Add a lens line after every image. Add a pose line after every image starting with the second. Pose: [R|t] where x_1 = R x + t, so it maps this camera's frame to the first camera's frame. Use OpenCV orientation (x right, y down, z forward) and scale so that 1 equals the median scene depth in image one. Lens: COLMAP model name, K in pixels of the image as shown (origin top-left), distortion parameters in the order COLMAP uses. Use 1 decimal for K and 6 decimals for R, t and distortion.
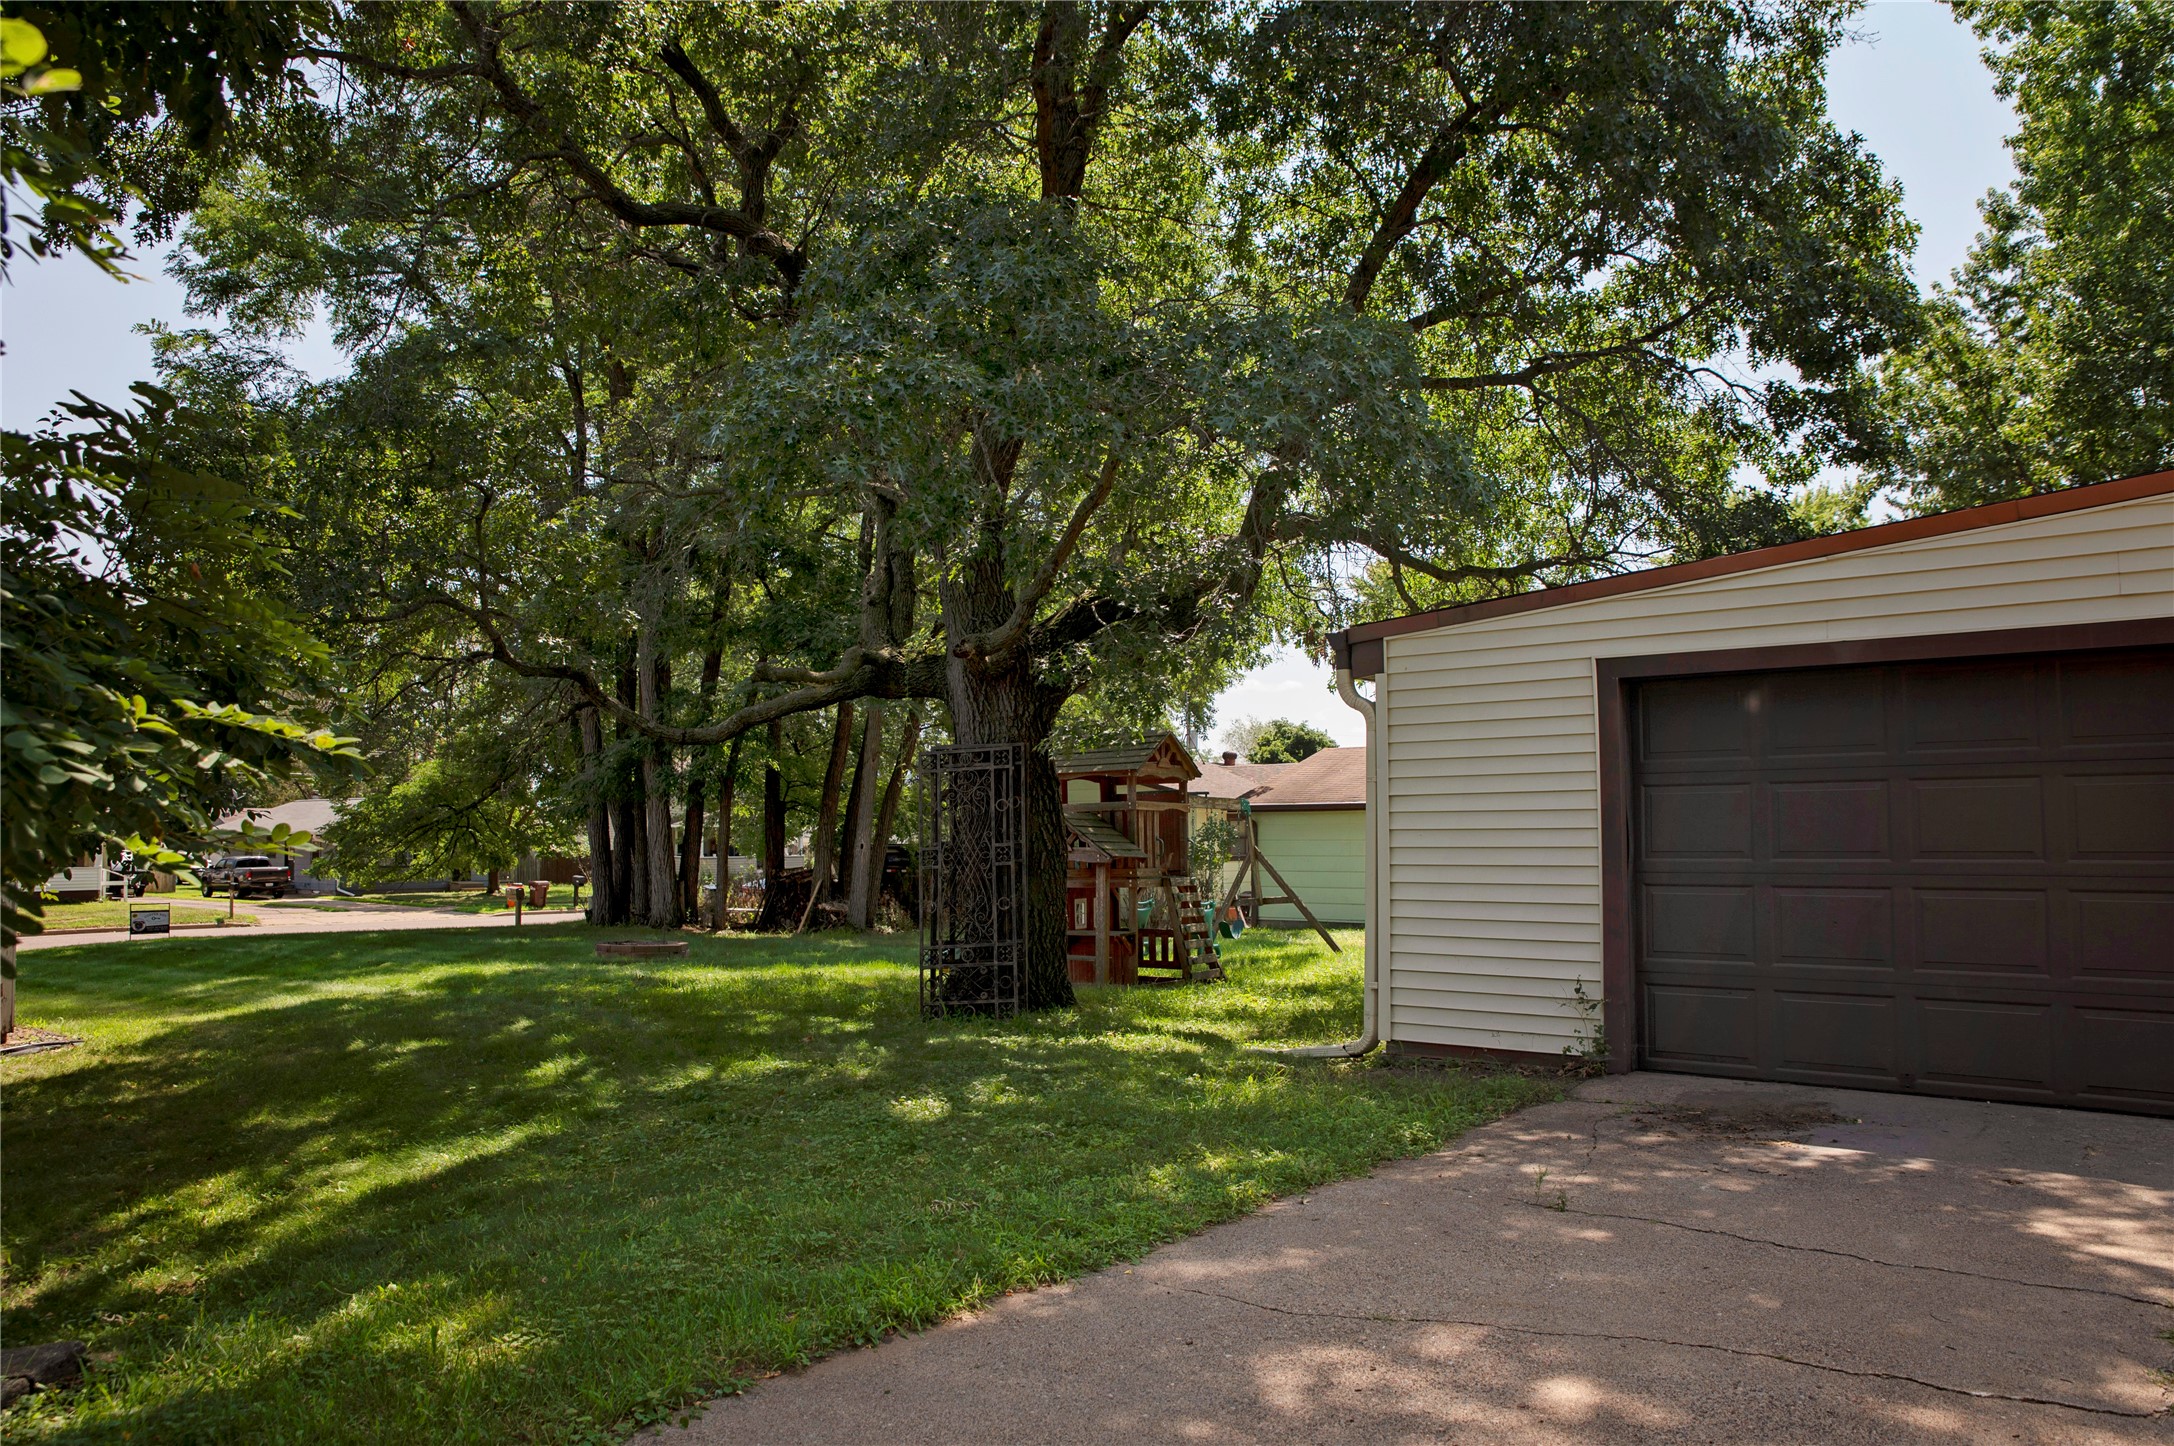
lens RADIAL K [[1476.1, 0, 1085.0], [0, 1476.1, 733.6], [0, 0, 1]] dist [-0.132202, 0.091579]
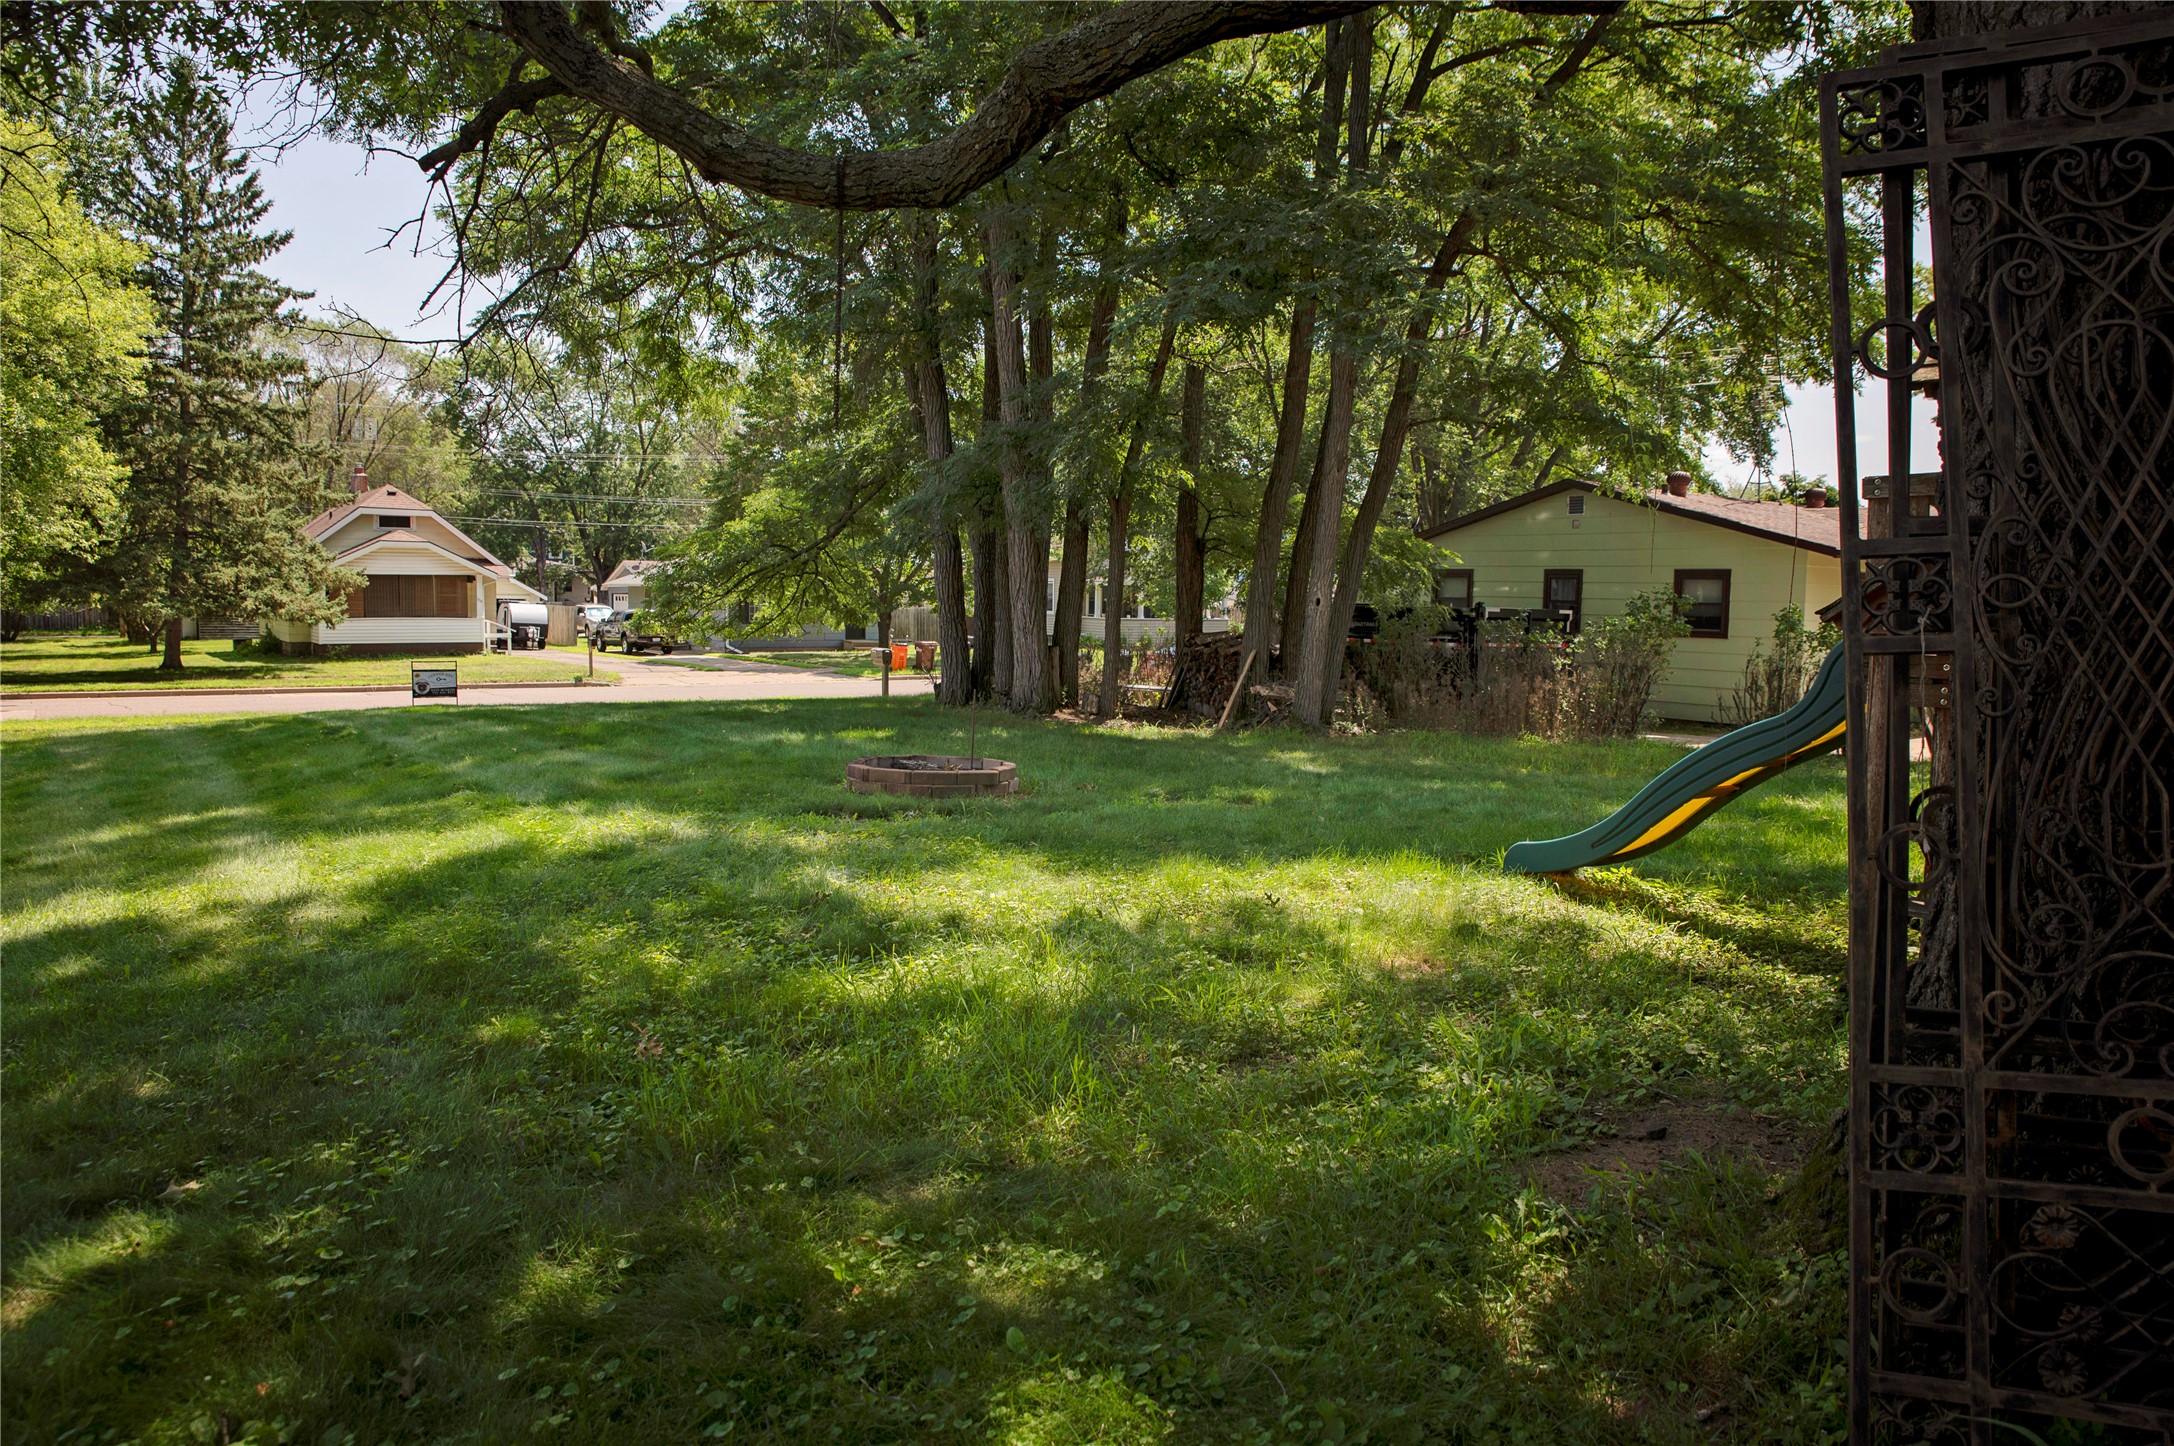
lens RADIAL K [[1476.1, 0, 1085.0], [0, 1476.1, 733.6], [0, 0, 1]] dist [-0.132202, 0.091579]
pose [[0.959323, 0.047082, -0.278355, -0.059250], [-0.002852, 0.987561, 0.157212, 0.028635], [0.282295, -0.150024, 0.947524, 0.304087]]
